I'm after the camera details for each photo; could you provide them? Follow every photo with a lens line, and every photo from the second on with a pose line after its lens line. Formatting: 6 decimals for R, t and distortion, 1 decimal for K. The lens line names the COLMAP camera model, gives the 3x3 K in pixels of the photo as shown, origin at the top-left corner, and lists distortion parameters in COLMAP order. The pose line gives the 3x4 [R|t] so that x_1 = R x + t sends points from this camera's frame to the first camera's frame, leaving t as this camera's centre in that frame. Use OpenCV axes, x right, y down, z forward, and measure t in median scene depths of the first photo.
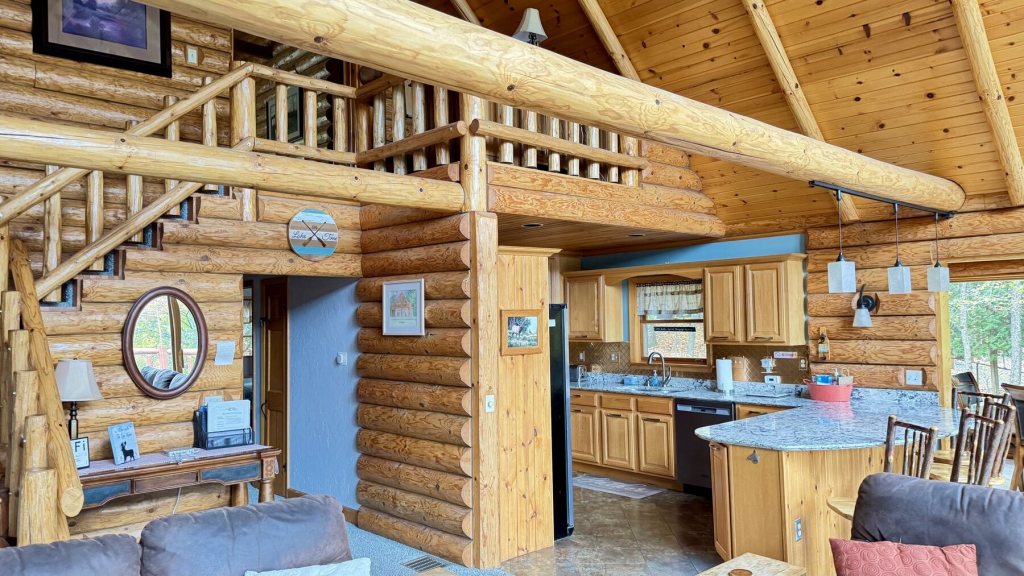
lens RADIAL K [[710.6, 0, 513.8], [0, 710.6, 282.3], [0, 0, 1]] dist [0.090236, -0.147291]
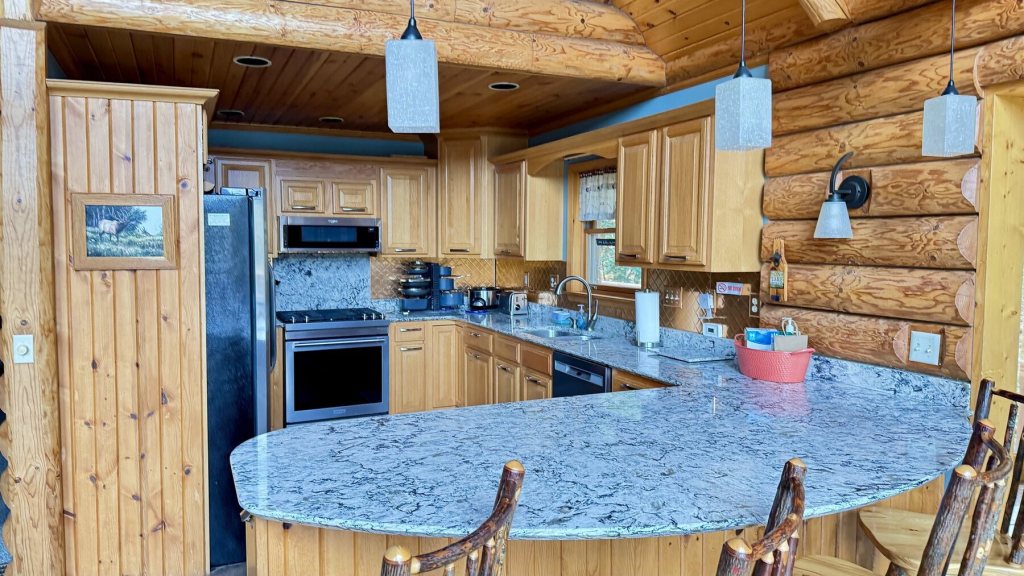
lens RADIAL K [[710.6, 0, 513.8], [0, 710.6, 282.3], [0, 0, 1]] dist [0.090236, -0.147291]
pose [[0.947176, 0.041005, -0.318082, 0.424188], [-0.004394, 0.993359, 0.114971, 0.034623], [0.320684, -0.107500, 0.941066, 0.447778]]
